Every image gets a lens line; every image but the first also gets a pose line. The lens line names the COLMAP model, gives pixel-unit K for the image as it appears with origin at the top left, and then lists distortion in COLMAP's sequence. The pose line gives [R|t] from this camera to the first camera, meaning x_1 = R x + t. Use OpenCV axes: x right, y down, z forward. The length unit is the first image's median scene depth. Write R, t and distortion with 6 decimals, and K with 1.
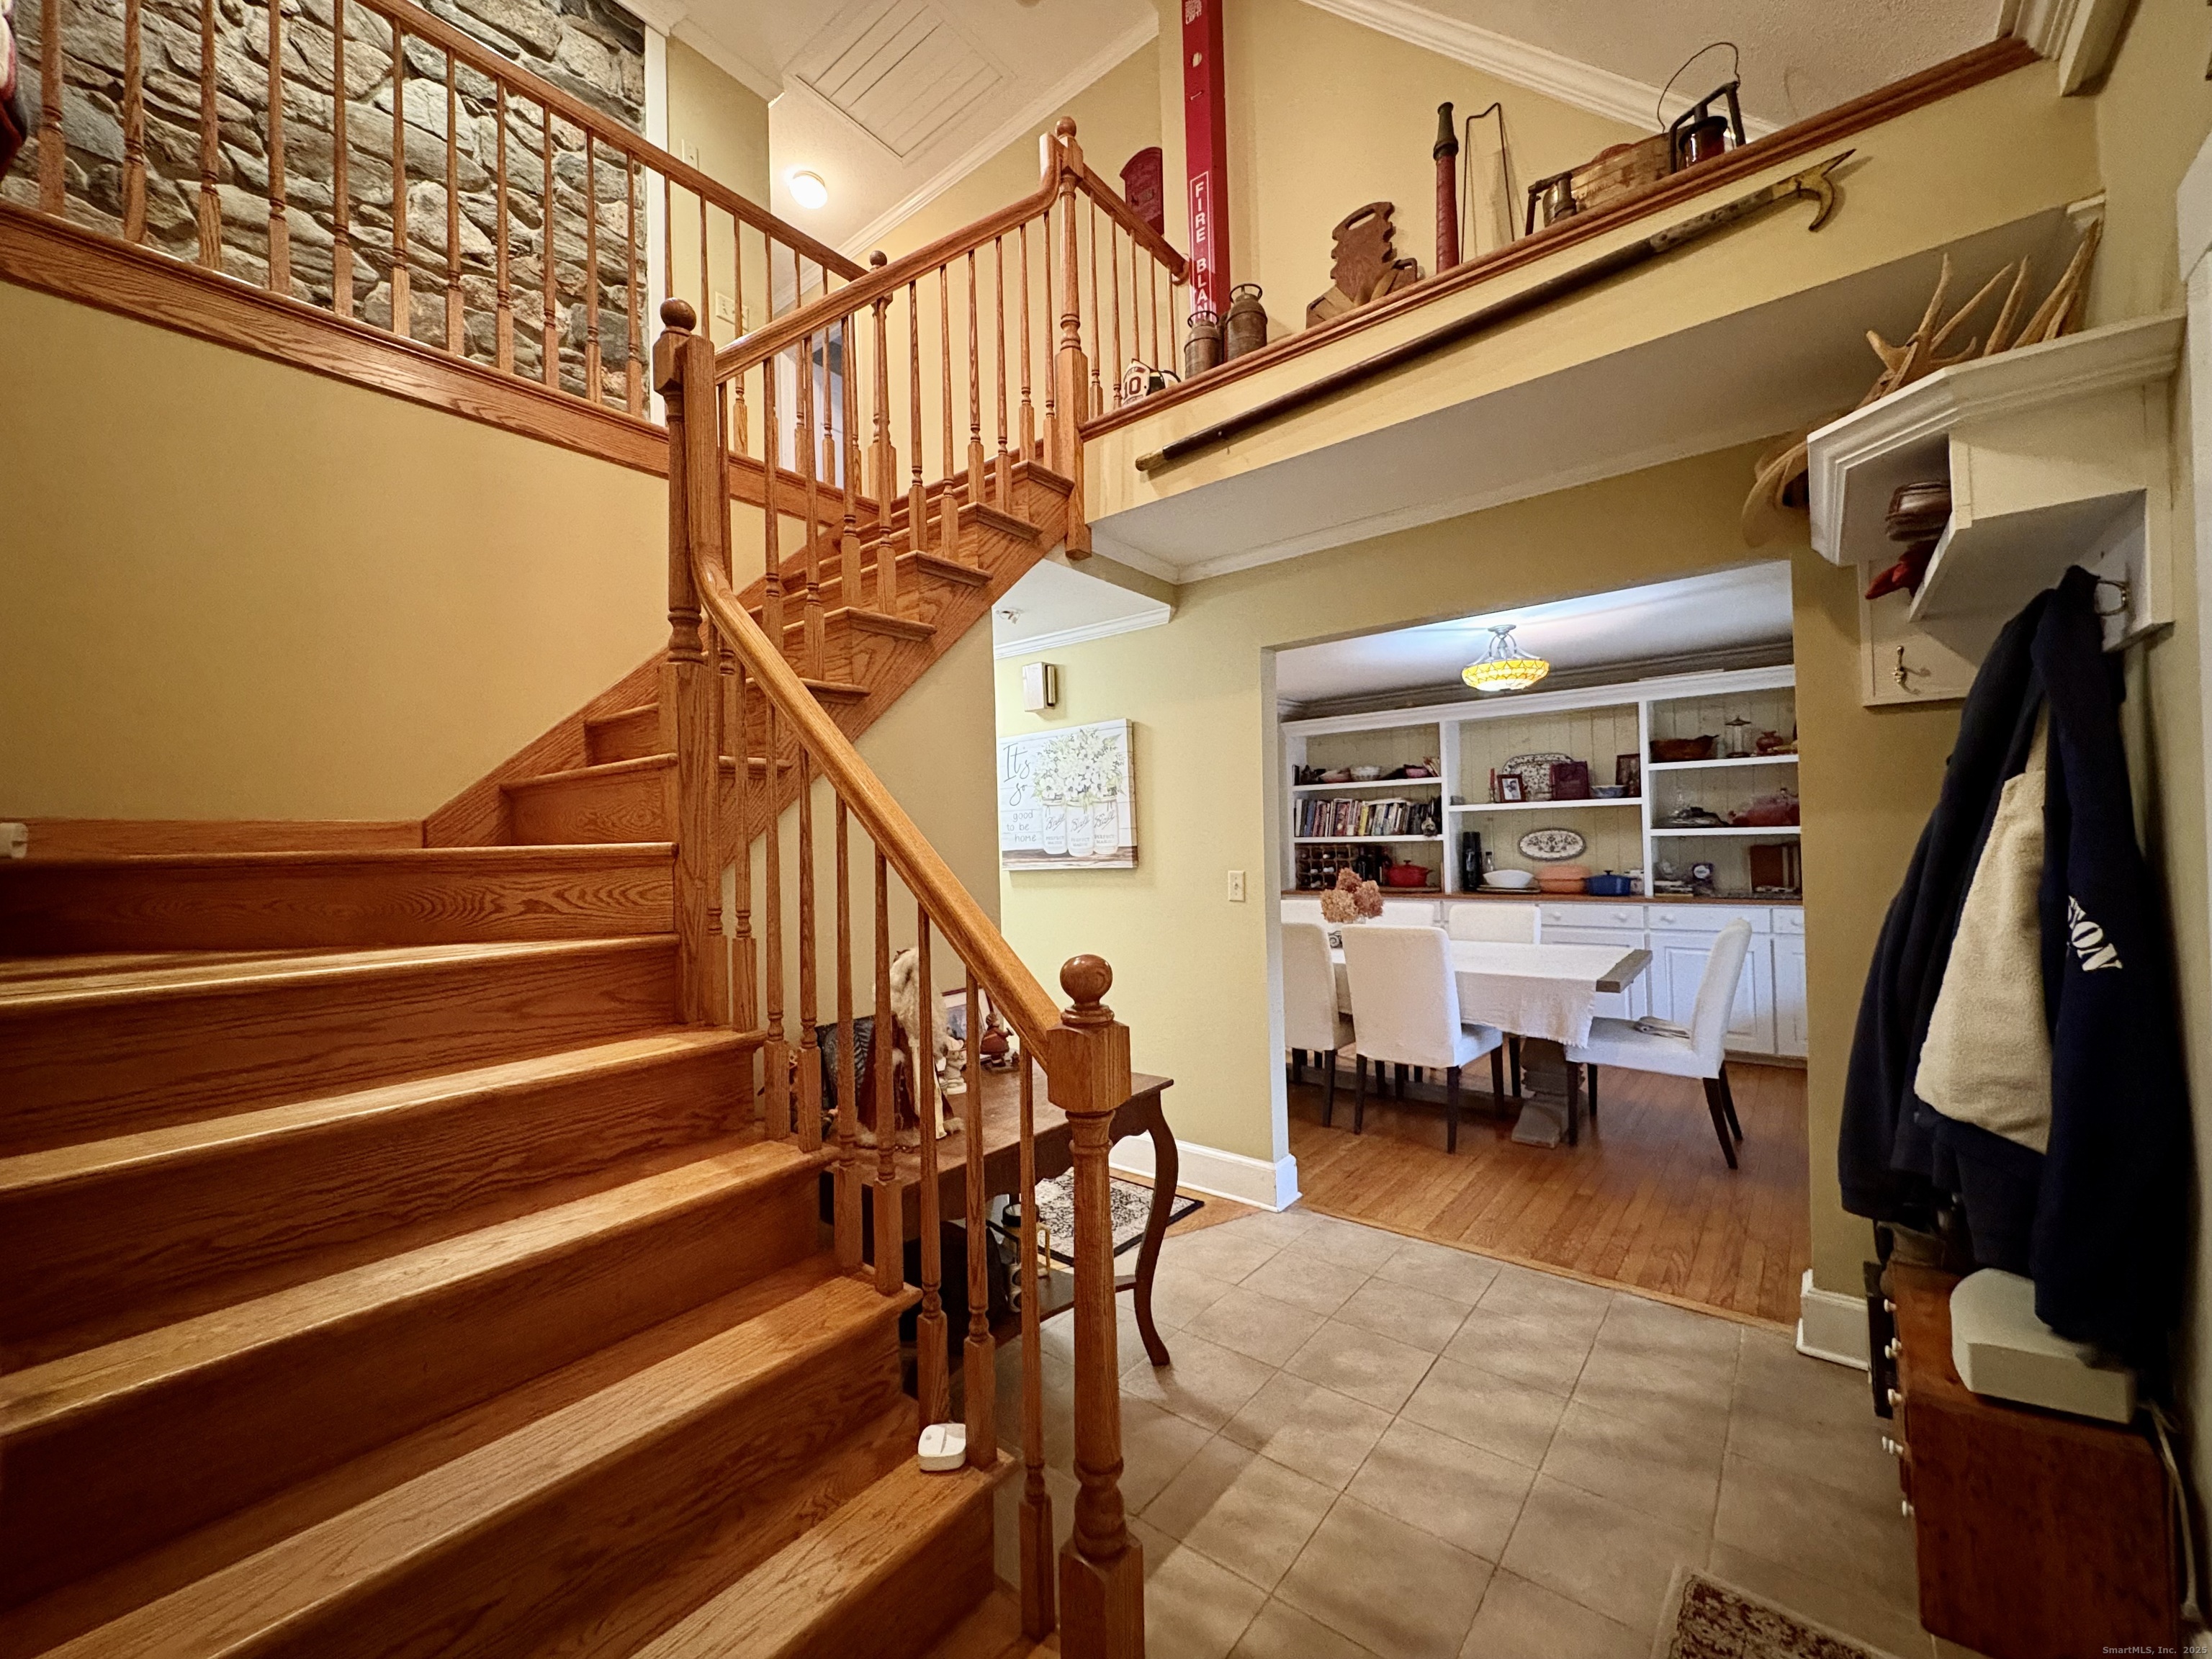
lens RADIAL K [[880.6, 0, 1107.5], [0, 880.6, 830.4], [0, 0, 1]] dist [0.001750, 0.000241]
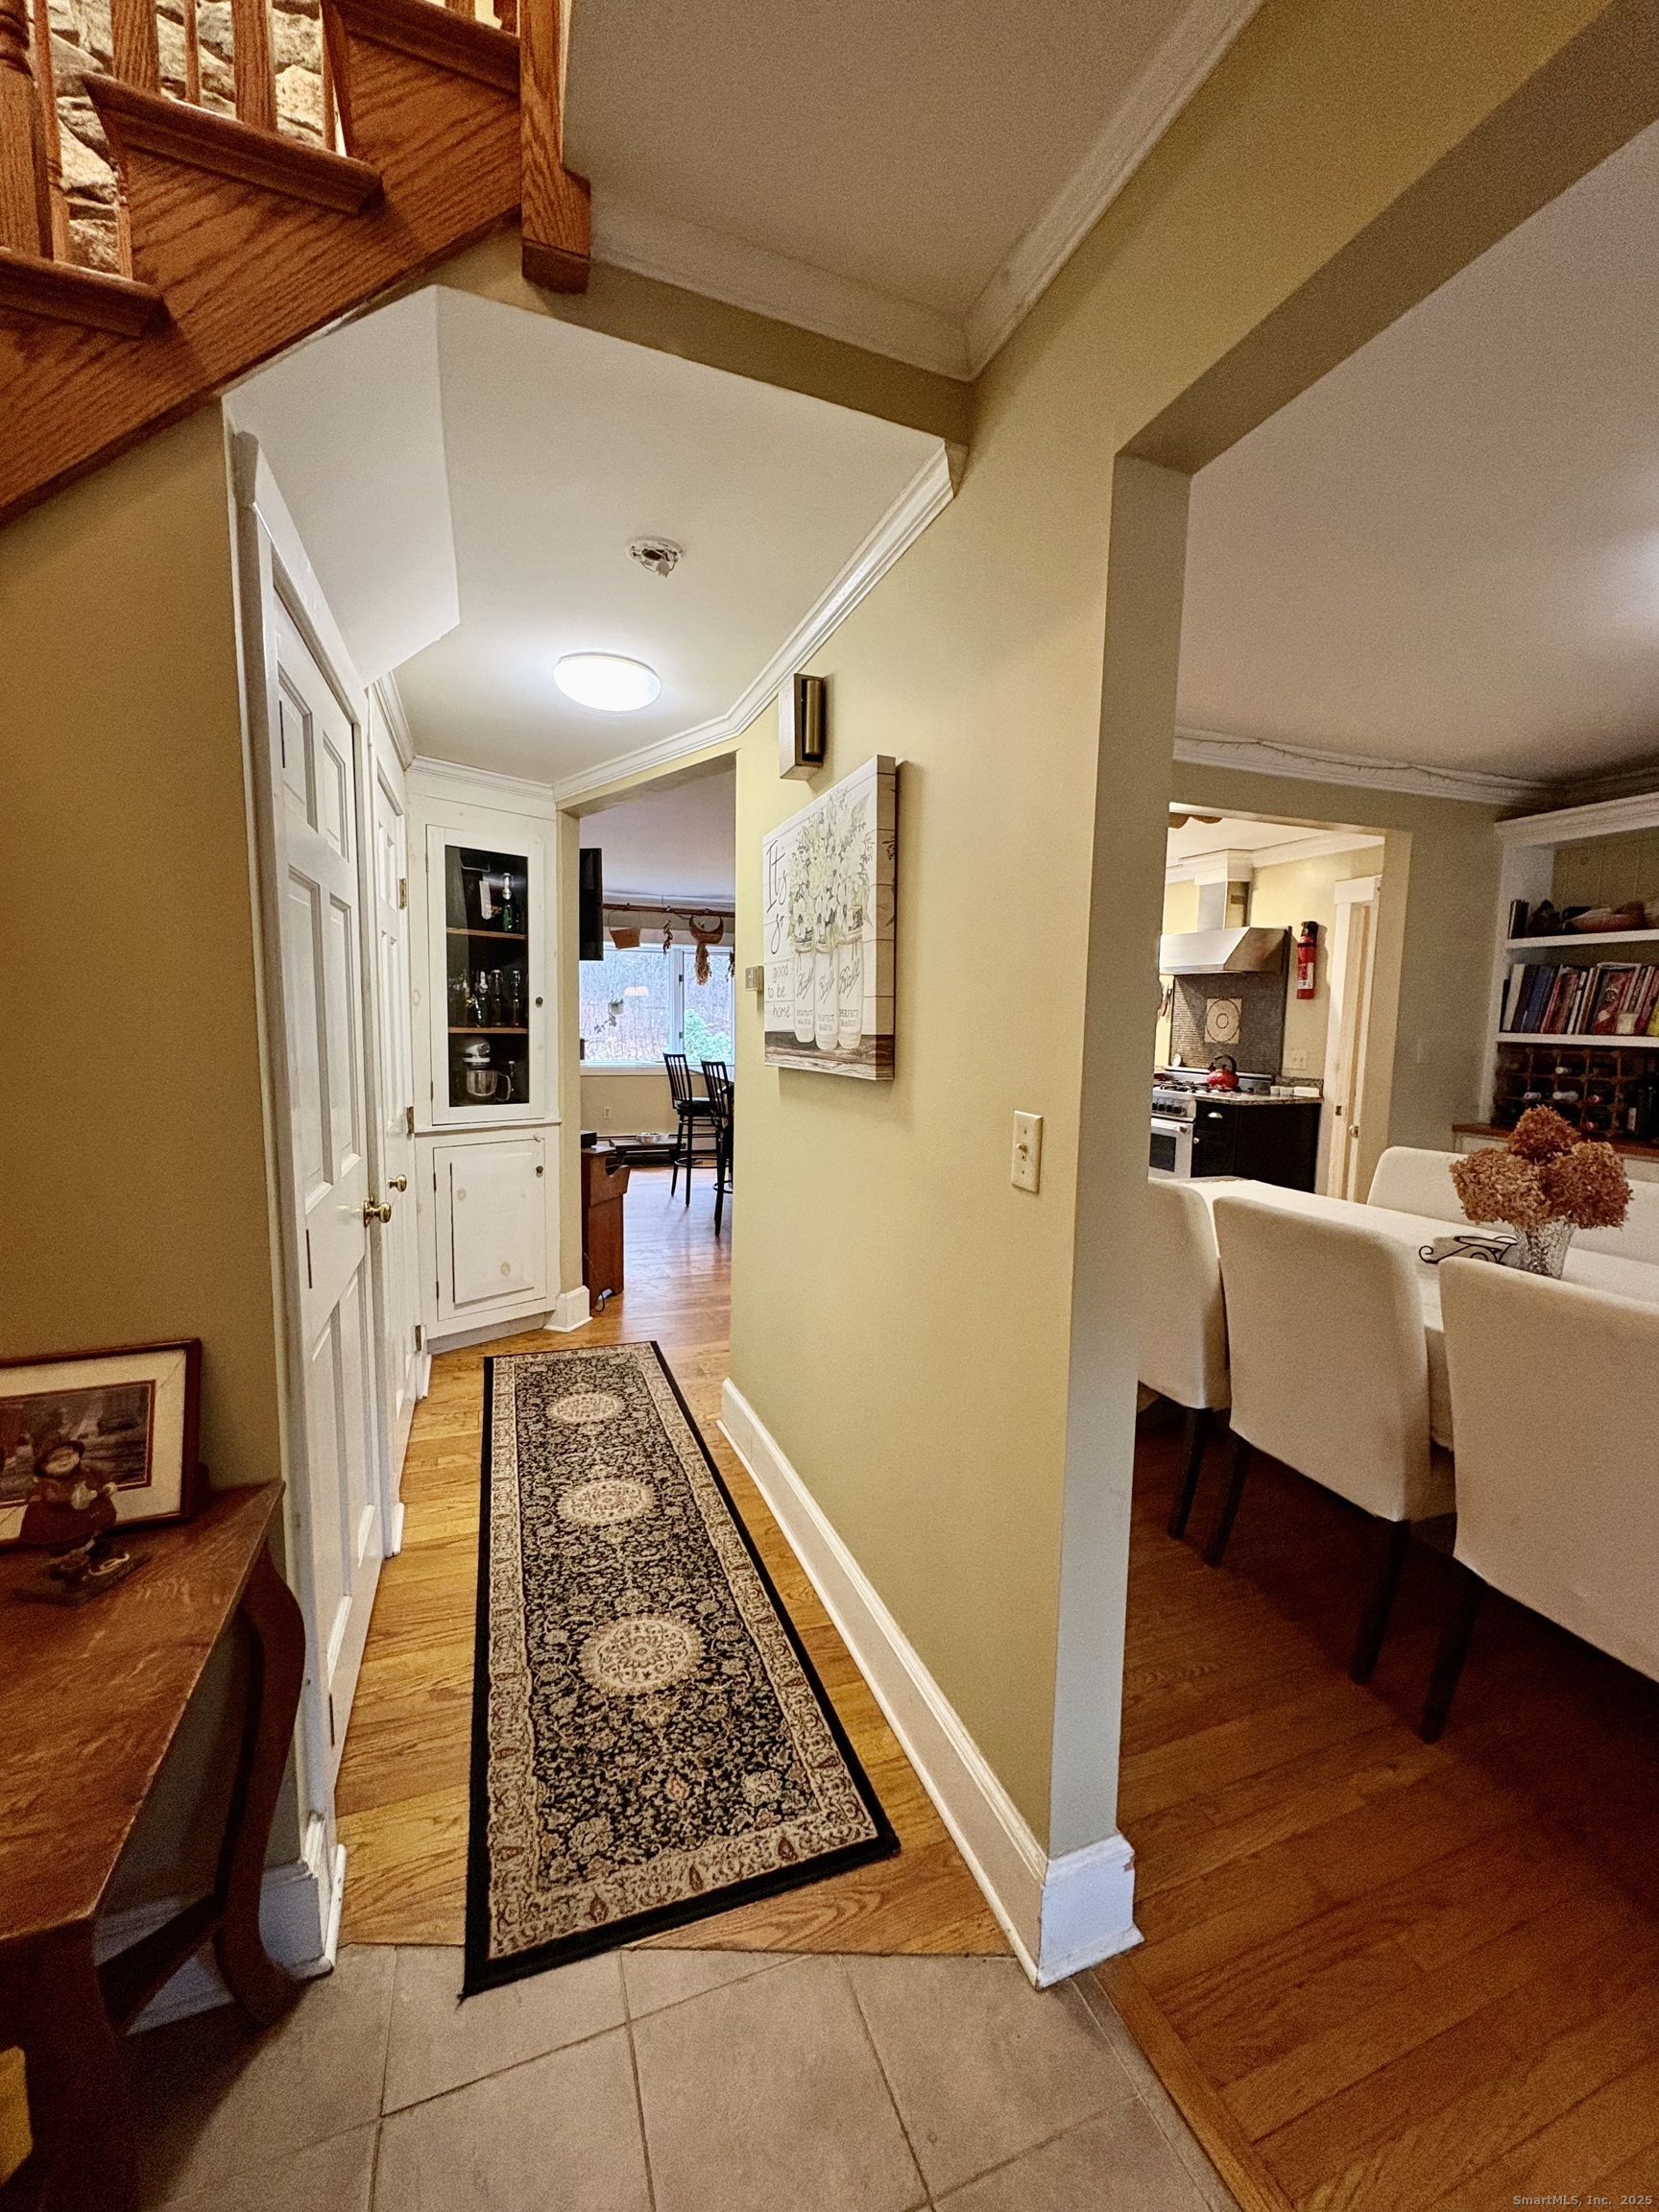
lens RADIAL K [[880.6, 0, 831.7], [0, 880.6, 1108.3], [0, 0, 1]] dist [0.001750, 0.000241]
pose [[0.864556, 0.088486, -0.494684, 0.242928], [-0.030618, 0.991822, 0.123900, -0.000972], [0.501602, -0.091972, 0.860195, 0.575670]]
